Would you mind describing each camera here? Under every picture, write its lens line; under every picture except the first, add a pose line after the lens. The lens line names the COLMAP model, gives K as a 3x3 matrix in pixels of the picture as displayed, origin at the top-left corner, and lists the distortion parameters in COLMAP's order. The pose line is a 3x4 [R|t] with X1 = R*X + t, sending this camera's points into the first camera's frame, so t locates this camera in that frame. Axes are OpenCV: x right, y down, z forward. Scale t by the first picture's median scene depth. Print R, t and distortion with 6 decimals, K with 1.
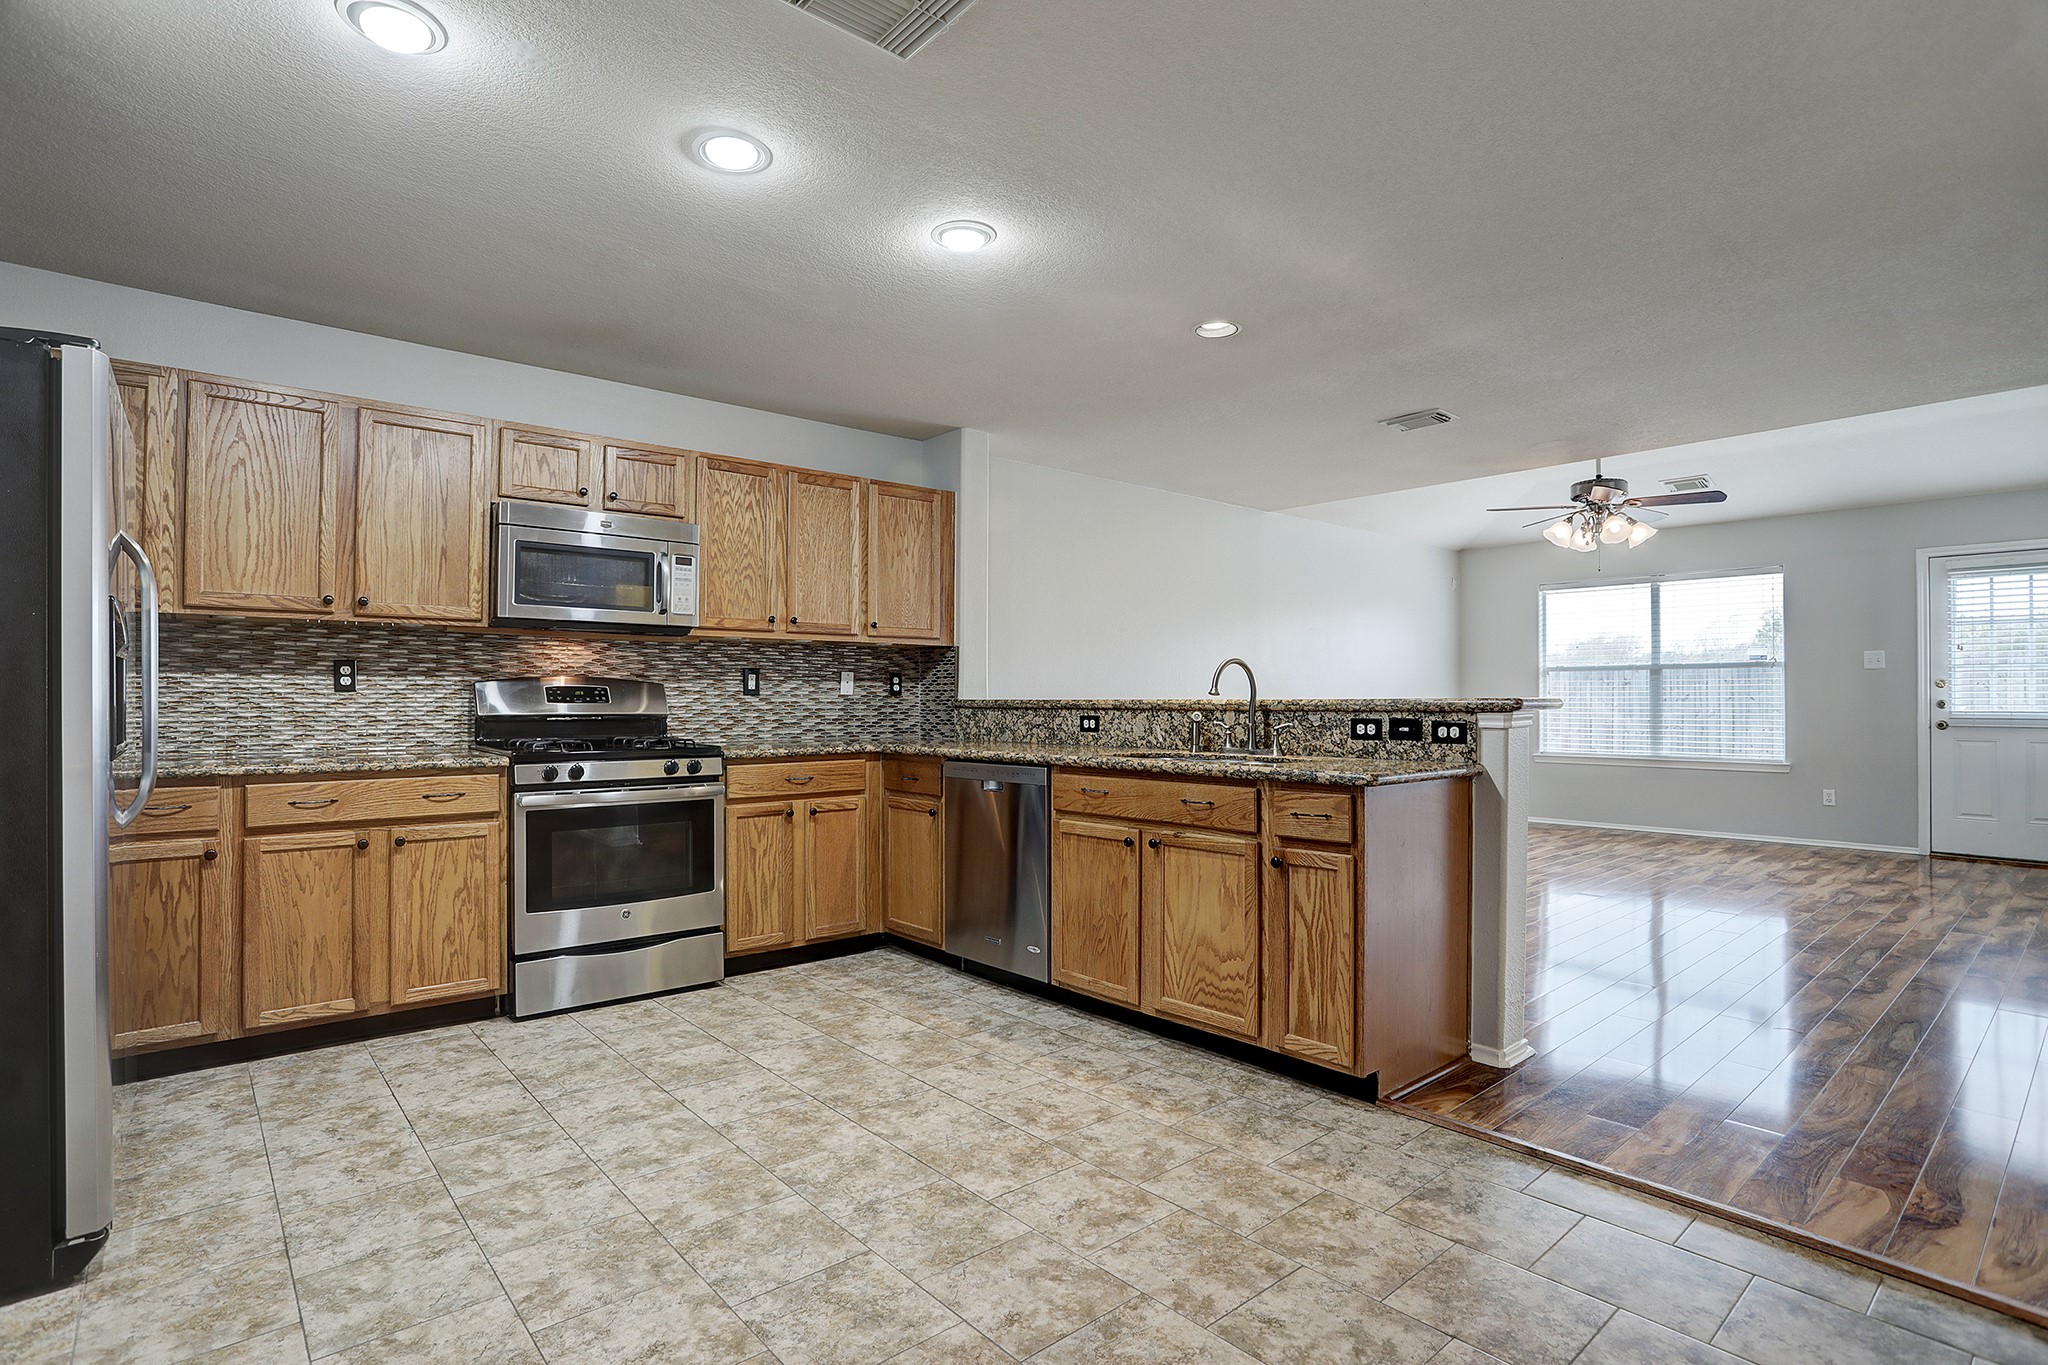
lens RADIAL K [[995.8, 0, 1019.5], [0, 995.8, 685.7], [0, 0, 1]] dist [-0.080223, 0.036070]
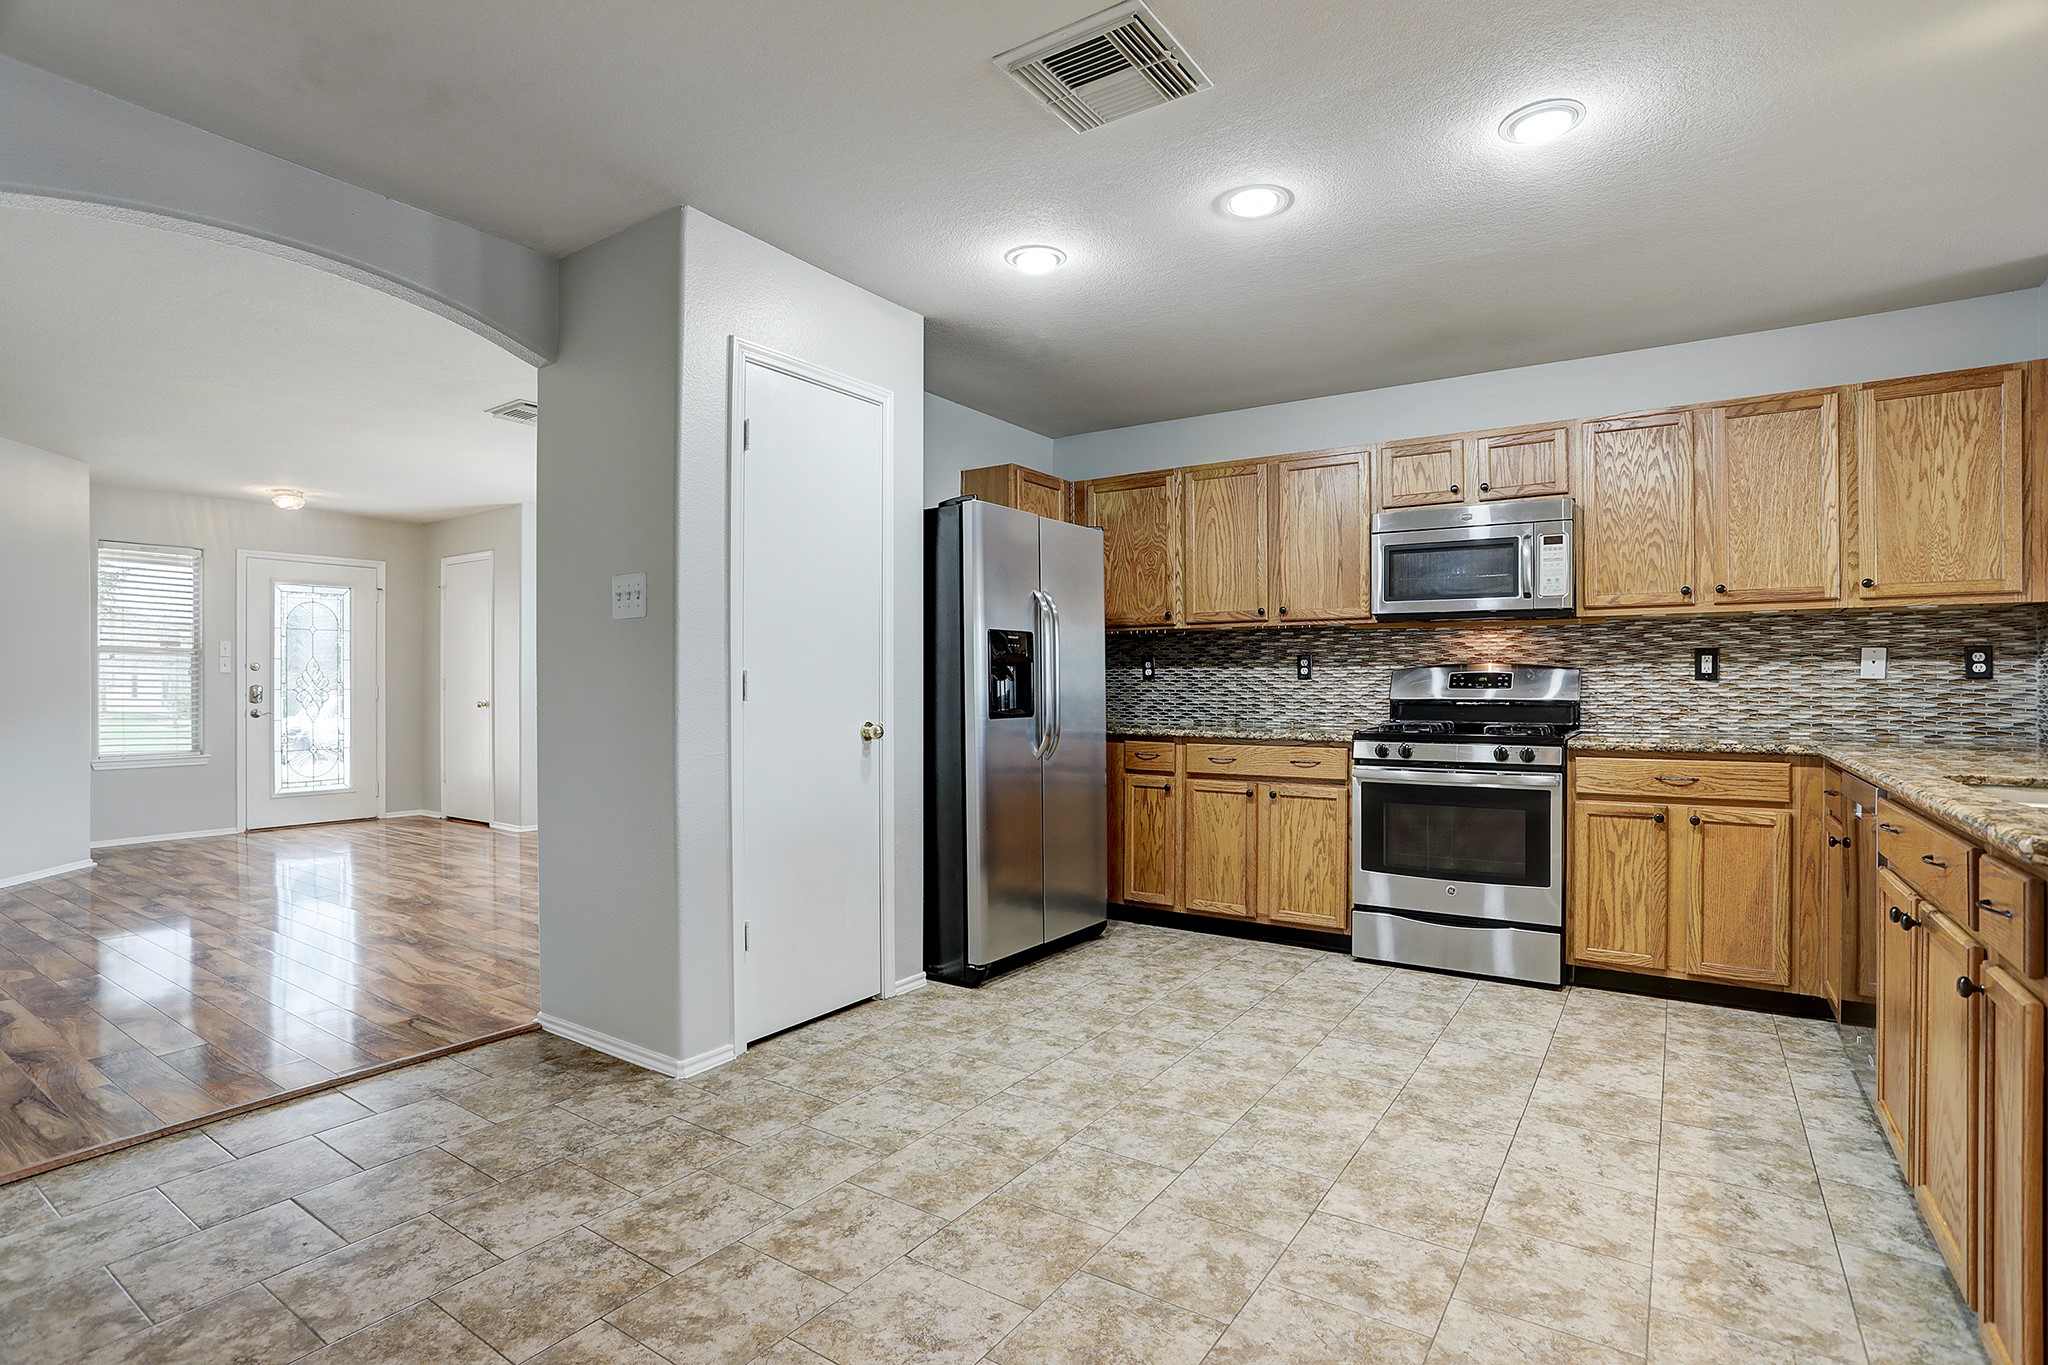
lens RADIAL K [[1004.8, 0, 1036.8], [0, 1004.8, 684.7], [0, 0, 1]] dist [-0.079830, 0.037812]
pose [[0.266648, -0.000095, -0.963794, 0.498456], [0.013711, 0.999899, 0.003695, 0.003563], [0.963696, -0.014200, 0.266623, 0.296351]]
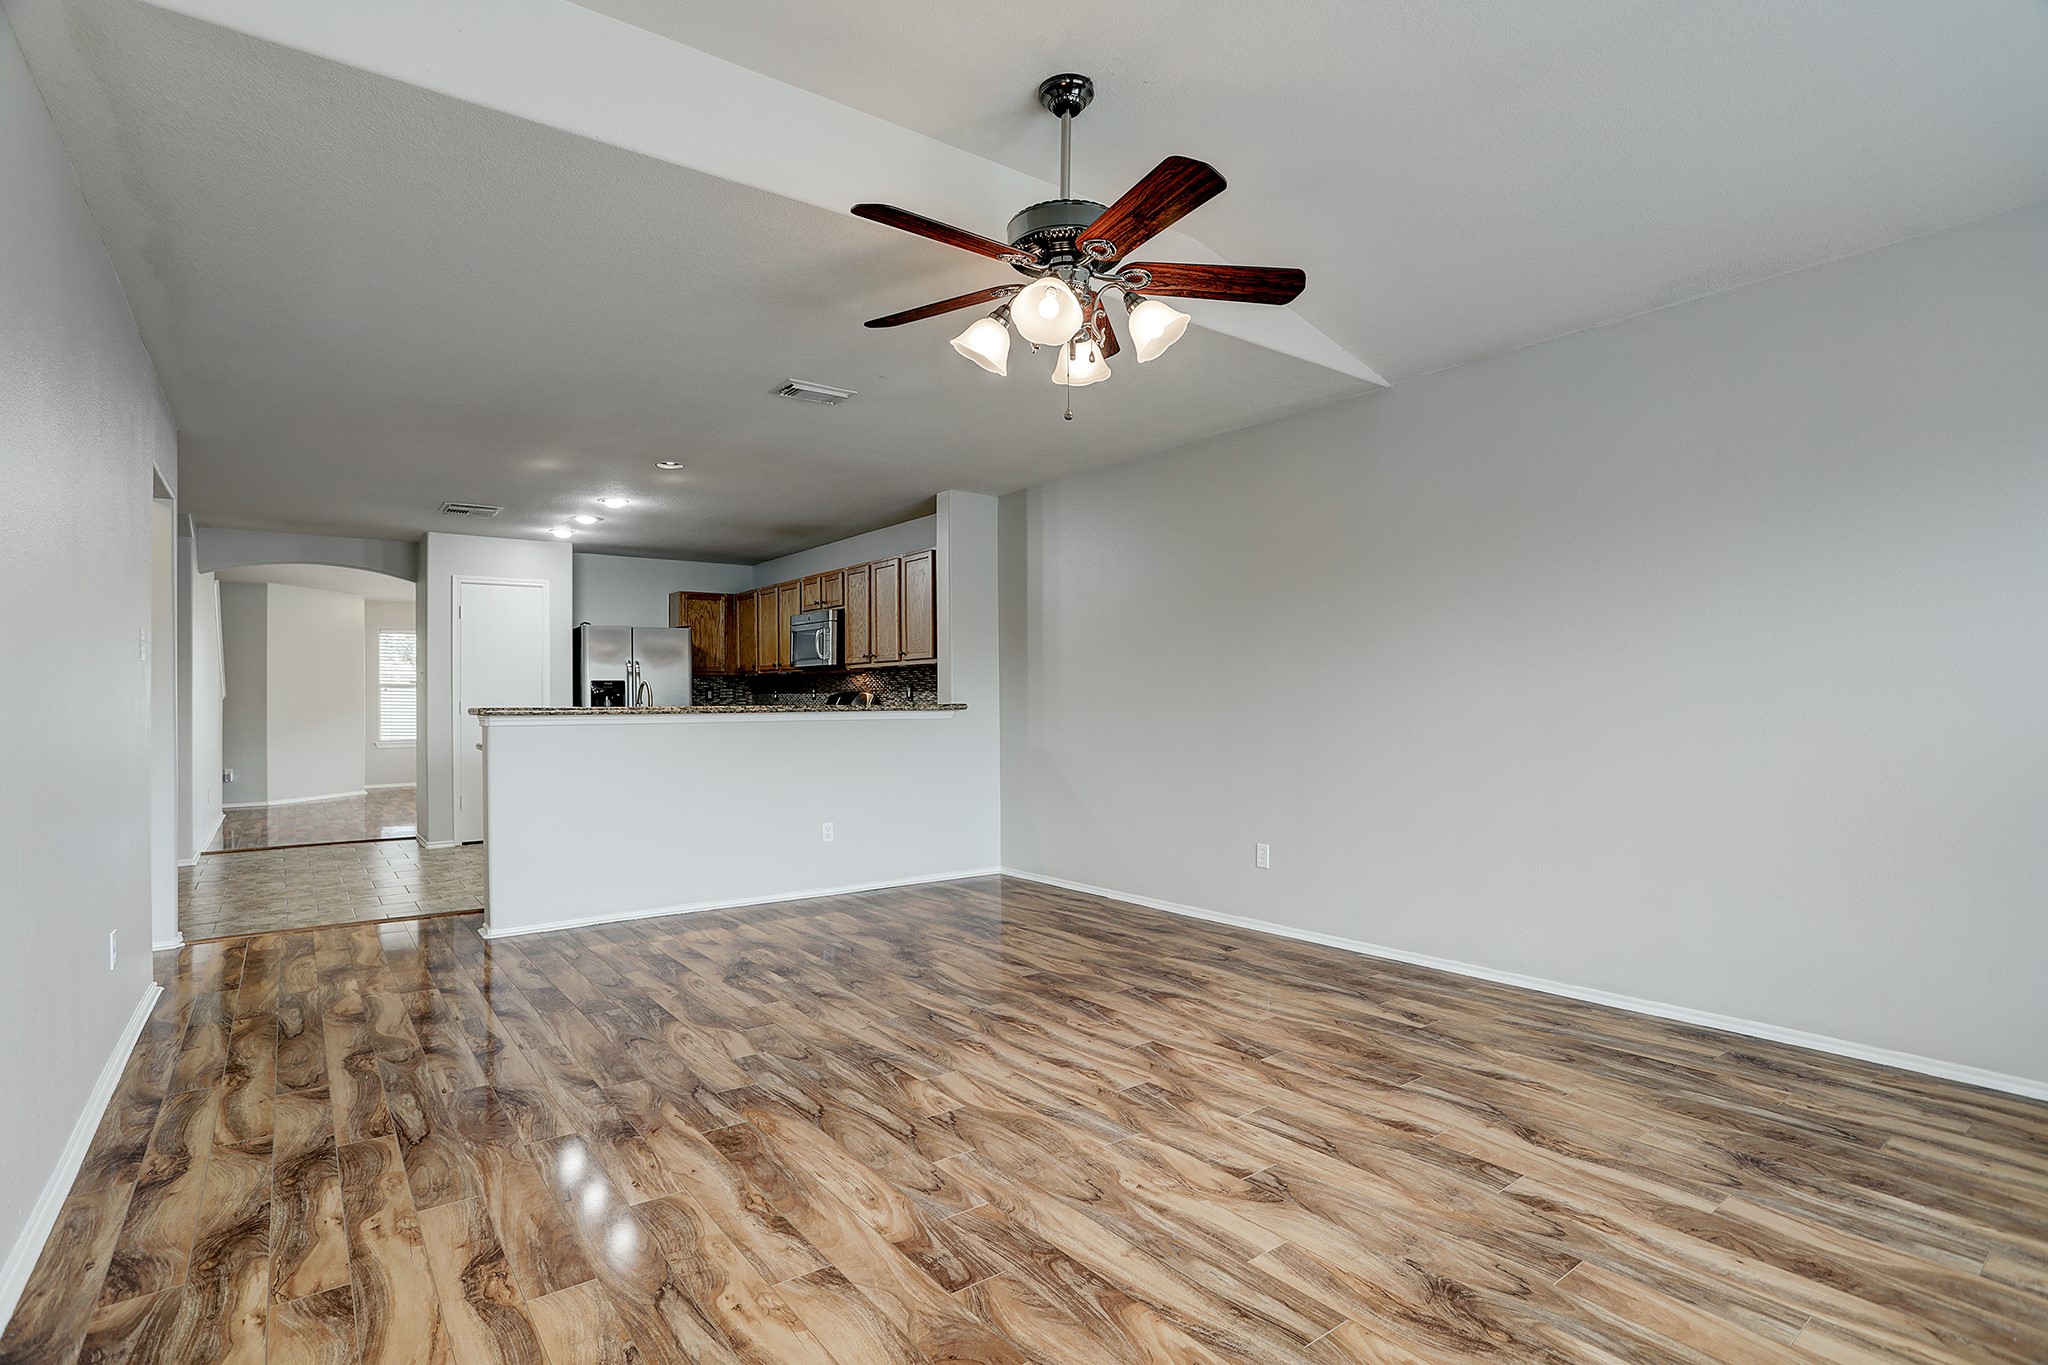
lens RADIAL K [[1032.7, 0, 1056.6], [0, 1032.7, 682.7], [0, 0, 1]] dist [-0.061322, 0.024638]
pose [[-0.057271, -0.012208, -0.998284, 1.821987], [0.019992, 0.999711, -0.013372, 0.009591], [0.998158, -0.020723, -0.057011, 1.750219]]
